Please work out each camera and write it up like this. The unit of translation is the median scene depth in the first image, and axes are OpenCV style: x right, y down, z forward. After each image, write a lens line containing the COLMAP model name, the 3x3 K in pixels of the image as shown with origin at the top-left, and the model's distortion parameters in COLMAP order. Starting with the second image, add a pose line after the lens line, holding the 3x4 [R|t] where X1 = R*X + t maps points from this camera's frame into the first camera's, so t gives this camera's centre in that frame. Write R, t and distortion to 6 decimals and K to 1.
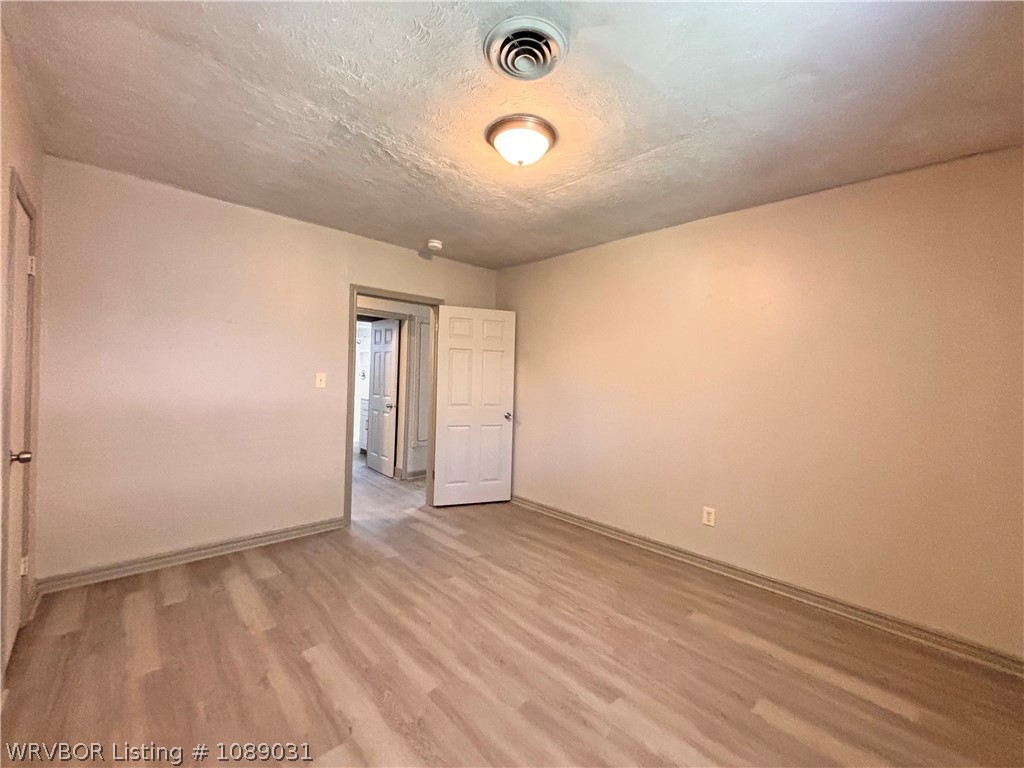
lens RADIAL K [[413.7, 0, 506.8], [0, 413.7, 380.7], [0, 0, 1]] dist [0.001547, -0.000090]
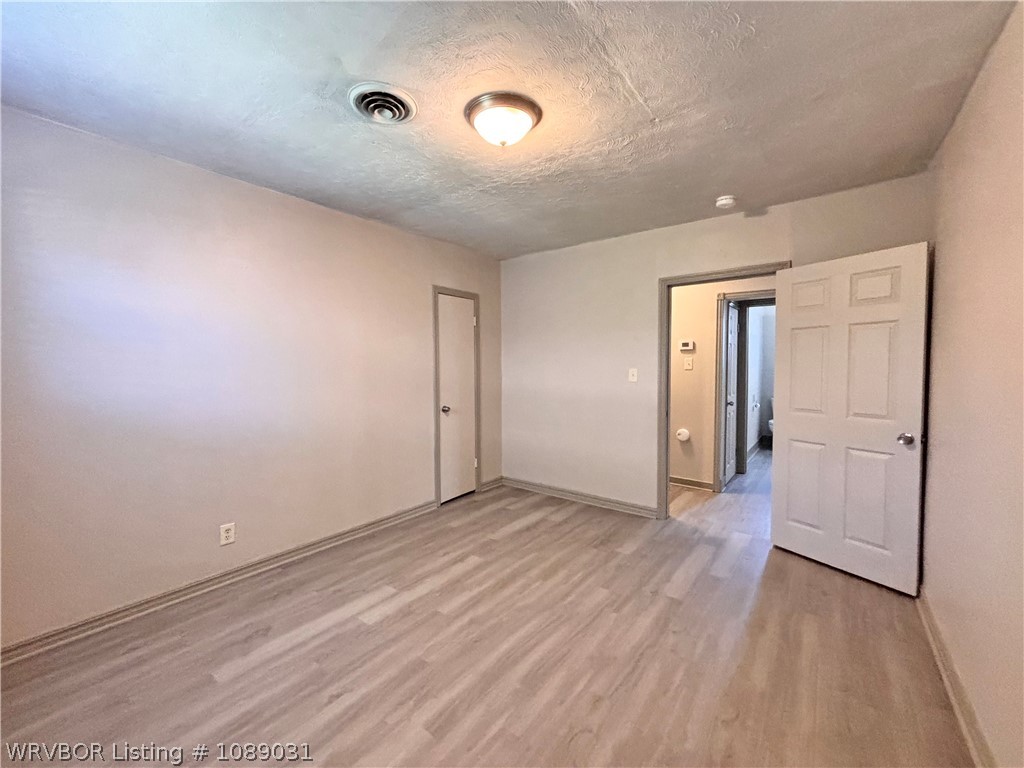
lens RADIAL K [[413.7, 0, 518.3], [0, 413.7, 381.0], [0, 0, 1]] dist [0.001547, -0.000090]
pose [[0.176599, 0.009376, -0.984238, 0.726327], [0.001015, 0.999952, 0.009707, 0.004782], [0.984282, -0.002713, 0.176582, 0.642913]]
